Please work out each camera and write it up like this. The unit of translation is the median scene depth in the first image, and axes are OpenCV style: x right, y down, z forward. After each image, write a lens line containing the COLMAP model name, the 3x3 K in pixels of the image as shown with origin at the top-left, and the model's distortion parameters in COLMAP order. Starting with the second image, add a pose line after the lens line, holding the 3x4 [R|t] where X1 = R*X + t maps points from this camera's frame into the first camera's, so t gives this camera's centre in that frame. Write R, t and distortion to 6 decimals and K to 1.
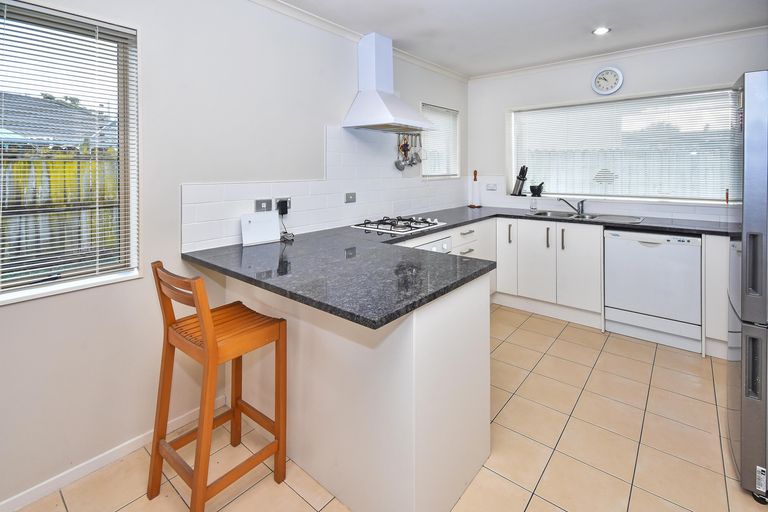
lens RADIAL K [[380.2, 0, 386.4], [0, 380.2, 255.6], [0, 0, 1]] dist [0.000846, 0.000129]
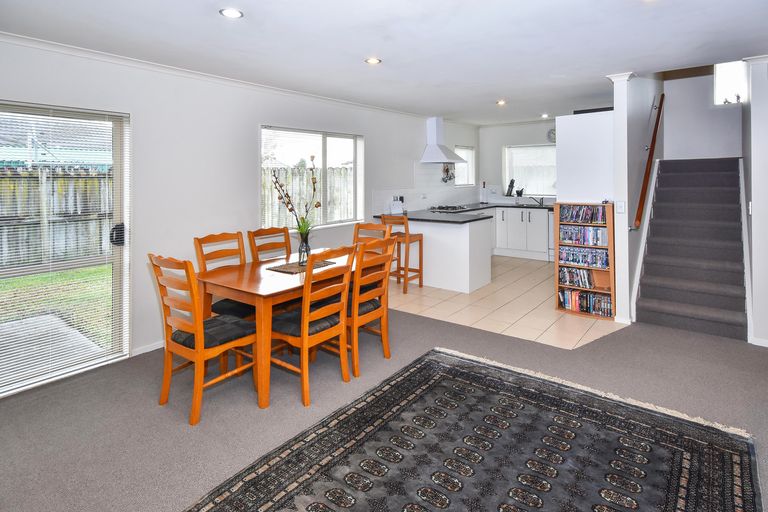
lens RADIAL K [[369.9, 0, 381.3], [0, 369.9, 256.3], [0, 0, 1]] dist [0.000262, 0.000011]
pose [[0.999788, -0.001235, -0.020571, -0.234480], [0.001003, 0.999936, -0.011280, 0.157857], [0.020583, 0.011257, 0.999725, -0.815417]]
